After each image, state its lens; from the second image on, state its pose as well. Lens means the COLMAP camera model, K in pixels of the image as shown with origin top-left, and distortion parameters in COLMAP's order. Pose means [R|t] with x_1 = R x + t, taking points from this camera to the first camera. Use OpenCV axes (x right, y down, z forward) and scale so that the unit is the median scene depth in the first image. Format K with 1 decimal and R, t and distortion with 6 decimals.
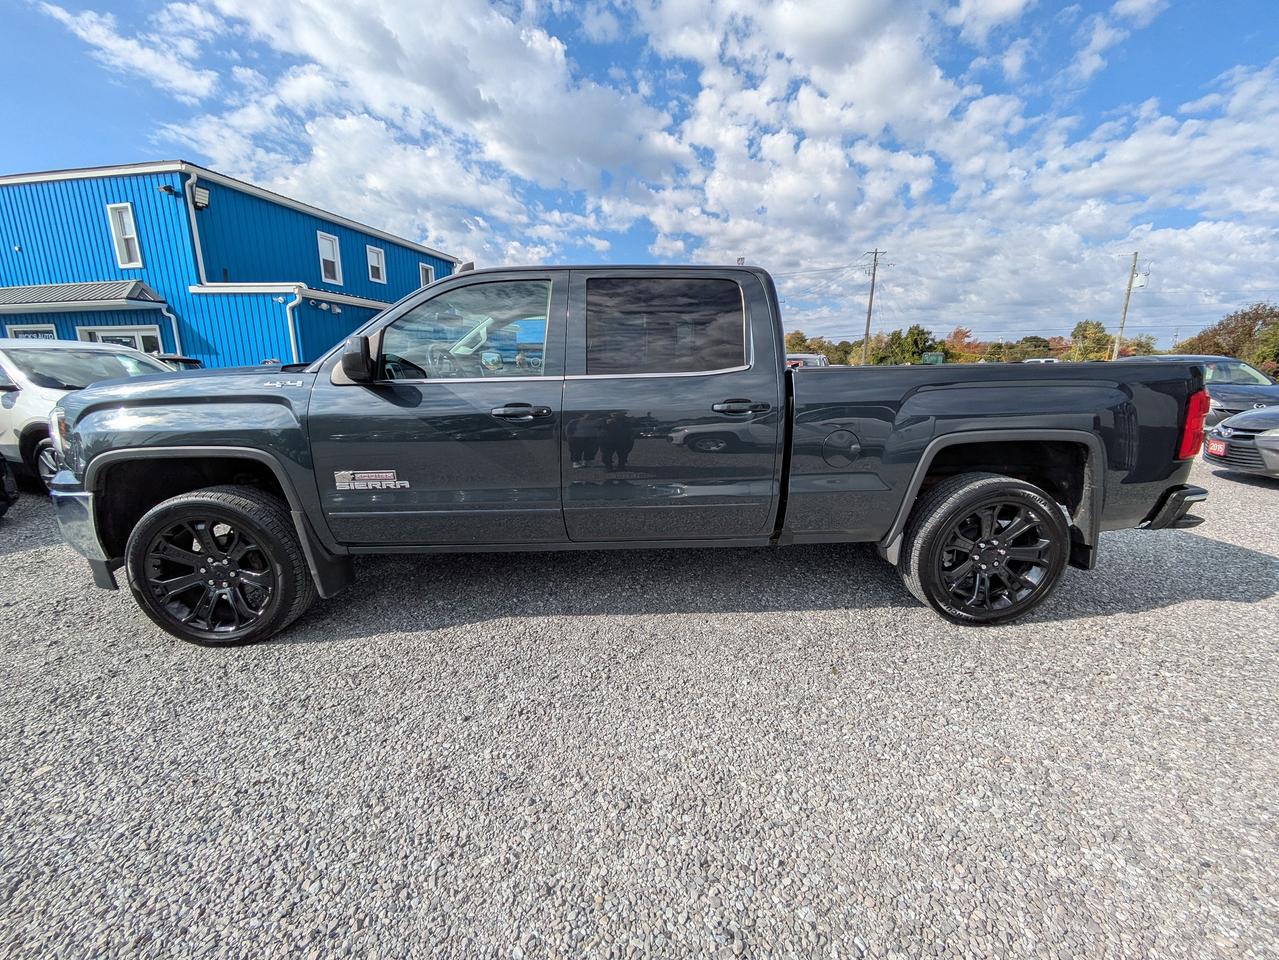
lens RADIAL K [[508.2, 0, 652.9], [0, 508.2, 477.4], [0, 0, 1]] dist [0.000617, 0.000277]
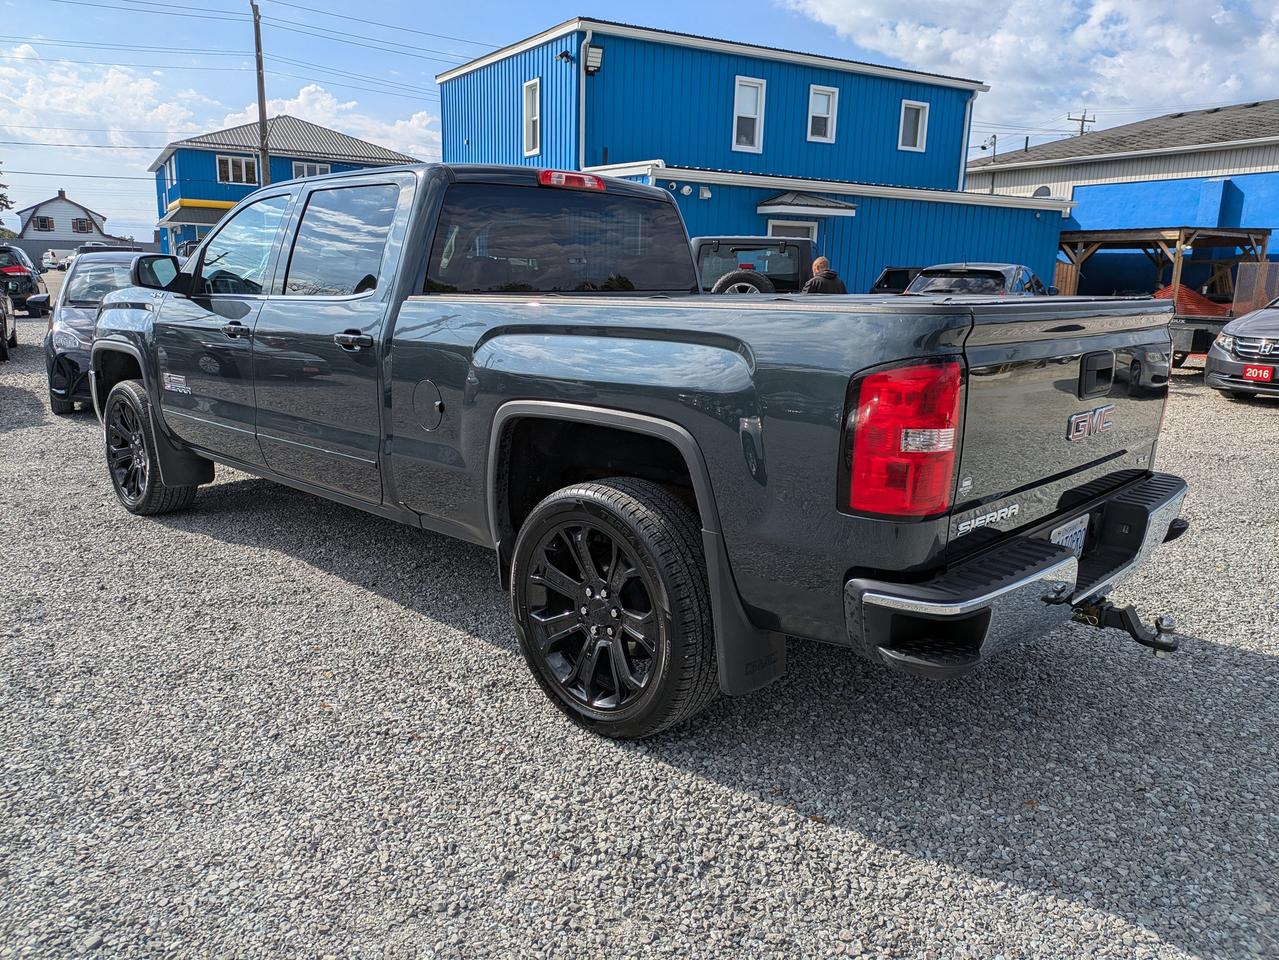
lens RADIAL K [[950.9, 0, 641.0], [0, 950.9, 475.5], [0, 0, 1]] dist [0.038694, -0.018768]
pose [[0.689771, 0.160377, -0.706041, 0.319893], [-0.164909, 0.984328, 0.062481, -0.018678], [0.704997, 0.073335, 0.705409, 0.050259]]
